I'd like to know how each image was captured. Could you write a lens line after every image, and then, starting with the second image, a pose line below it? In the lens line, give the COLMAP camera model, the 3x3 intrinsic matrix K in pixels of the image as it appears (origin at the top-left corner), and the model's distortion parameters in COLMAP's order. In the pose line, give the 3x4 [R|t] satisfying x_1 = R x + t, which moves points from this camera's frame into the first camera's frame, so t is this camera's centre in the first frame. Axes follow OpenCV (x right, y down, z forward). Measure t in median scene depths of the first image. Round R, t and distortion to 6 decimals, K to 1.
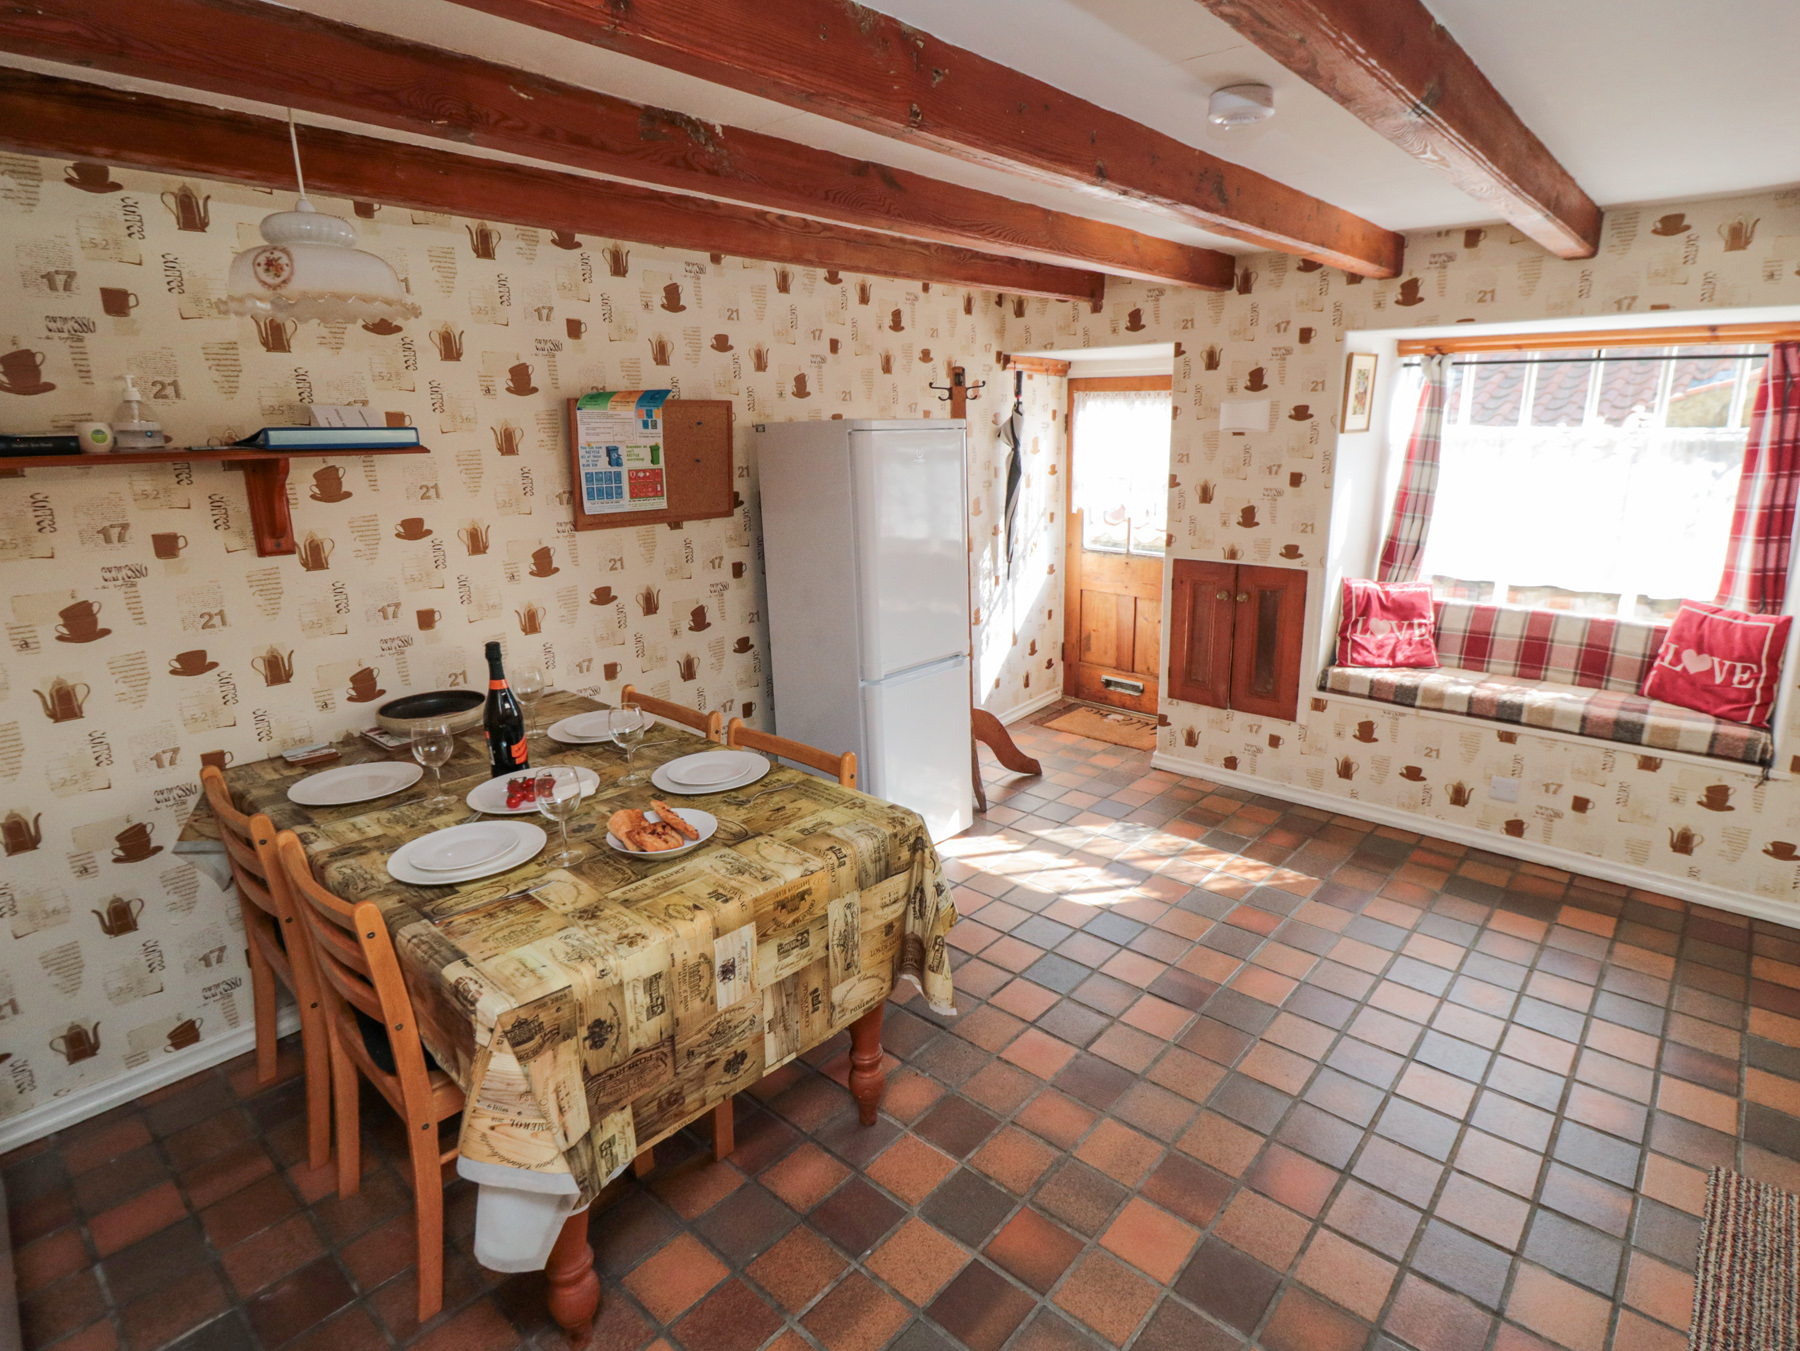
lens RADIAL K [[939.1, 0, 933.1], [0, 939.1, 666.2], [0, 0, 1]] dist [0.007303, -0.016842]
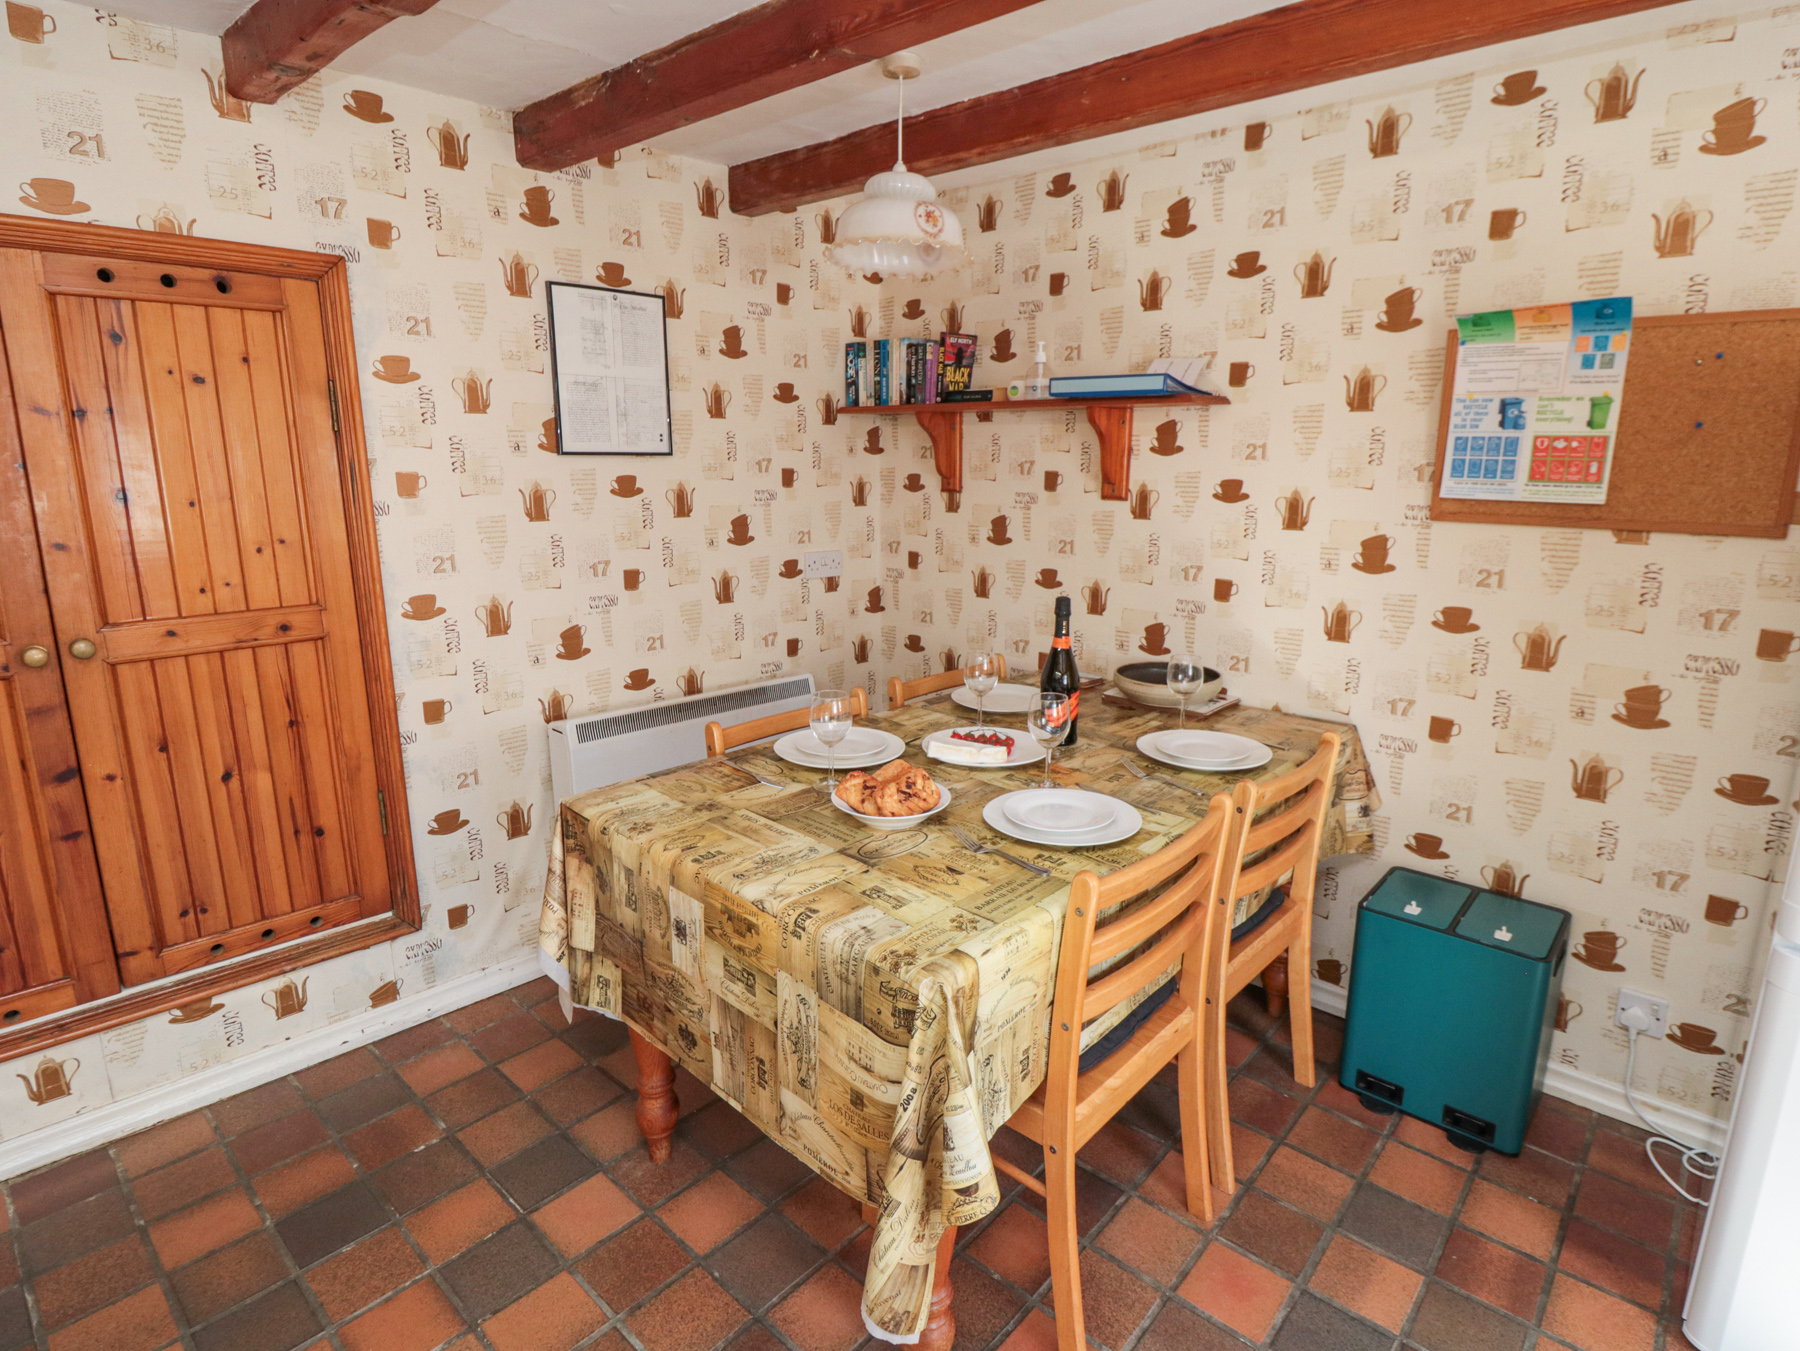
lens RADIAL K [[936.6, 0, 928.1], [0, 936.6, 659.4], [0, 0, 1]] dist [0.003718, -0.014684]
pose [[-0.007142, 0.223822, -0.974604, 0.323217], [-0.259578, 0.940804, 0.217962, -0.096792], [0.965696, 0.254543, 0.051380, 0.602766]]
